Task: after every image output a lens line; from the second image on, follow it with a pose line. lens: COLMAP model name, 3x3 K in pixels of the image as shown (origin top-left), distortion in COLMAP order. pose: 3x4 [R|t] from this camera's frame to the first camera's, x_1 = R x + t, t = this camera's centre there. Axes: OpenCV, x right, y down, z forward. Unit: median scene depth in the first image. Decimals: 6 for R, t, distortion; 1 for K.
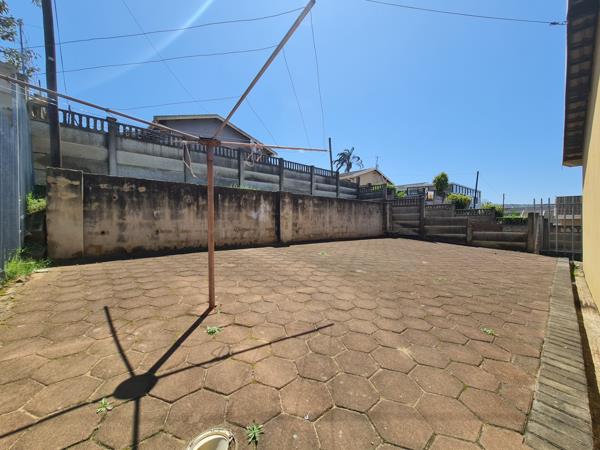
lens RADIAL K [[248.8, 0, 300.0], [0, 248.8, 225.0], [0, 0, 1]] dist [-0.001456, -0.000281]
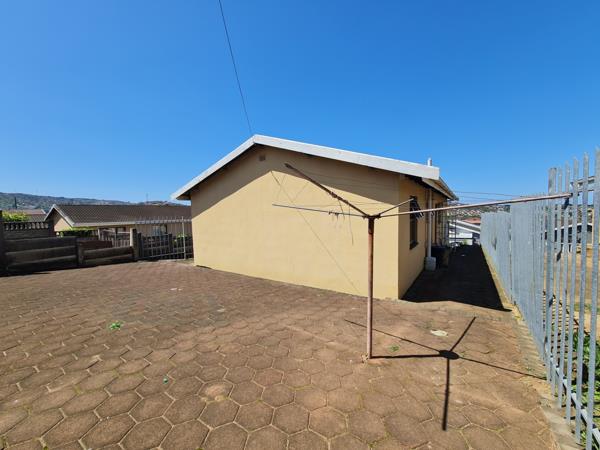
lens RADIAL K [[248.8, 0, 300.0], [0, 248.8, 225.0], [0, 0, 1]] dist [-0.001456, -0.000281]
pose [[-0.240558, -0.048482, 0.969423, -0.784375], [0.025312, 0.998099, 0.056197, -0.206190], [-0.970305, 0.038056, -0.238873, 0.897077]]
